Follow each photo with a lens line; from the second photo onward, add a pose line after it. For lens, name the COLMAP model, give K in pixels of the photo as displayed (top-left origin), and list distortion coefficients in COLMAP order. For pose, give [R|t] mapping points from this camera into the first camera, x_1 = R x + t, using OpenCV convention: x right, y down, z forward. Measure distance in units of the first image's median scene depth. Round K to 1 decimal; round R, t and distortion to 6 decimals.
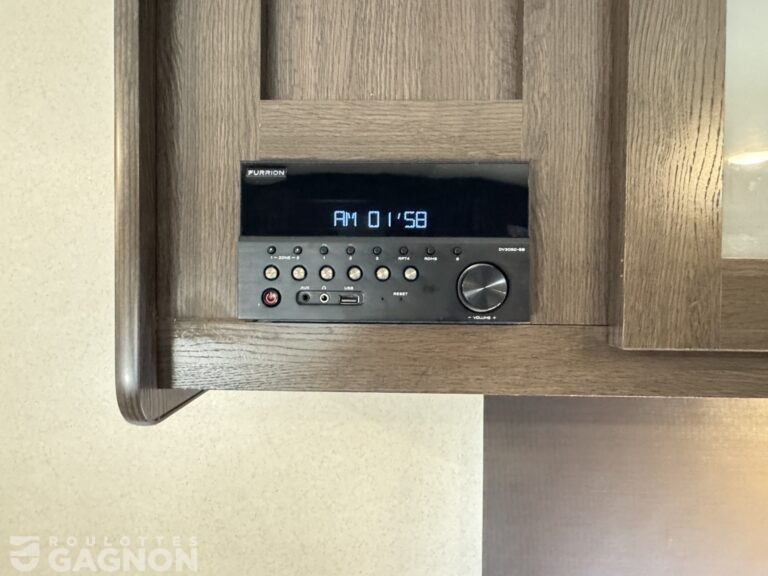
lens RADIAL K [[463.8, 0, 368.6], [0, 463.8, 288.0], [0, 0, 1]] dist [0.000311, 0.000077]
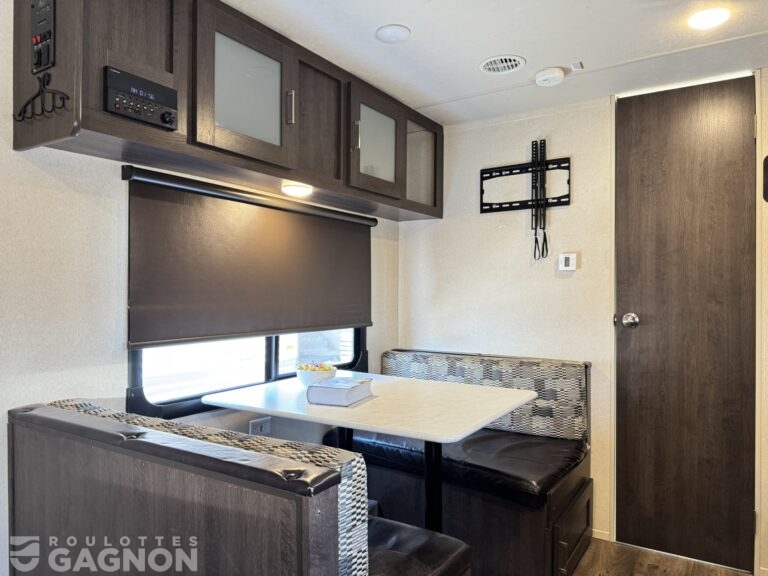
lens RADIAL K [[545.2, 0, 384.0], [0, 545.2, 288.0], [0, 0, 1]] dist [0.005408, -0.003913]
pose [[0.521136, -0.002860, 0.853469, -2.718053], [0.015928, 0.999853, -0.006375, 1.474704], [-0.853325, 0.016916, 0.521105, -2.919302]]
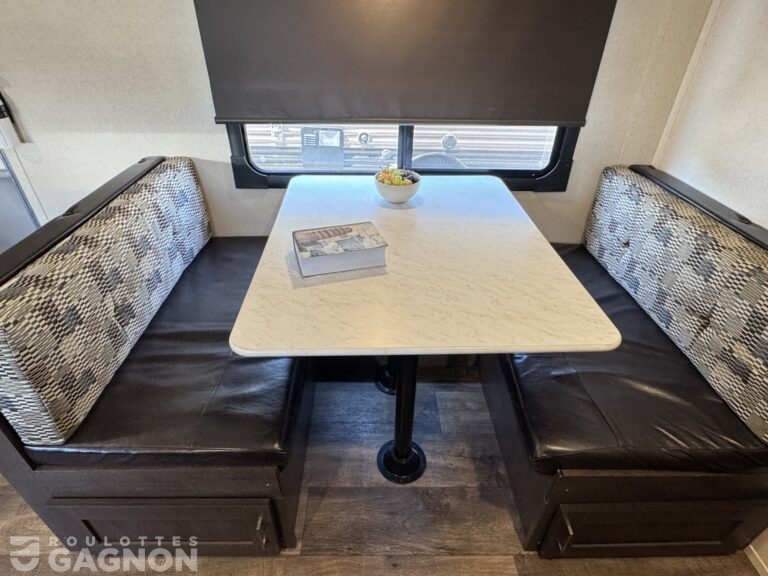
lens RADIAL K [[422.7, 0, 384.0], [0, 422.7, 288.0], [0, 0, 1]] dist [0.001607, 0.000649]
pose [[0.999474, -0.016345, 0.028013, 2.104105], [-0.001512, 0.839317, 0.543640, 0.979412], [-0.032398, -0.543397, 0.838851, -3.072821]]
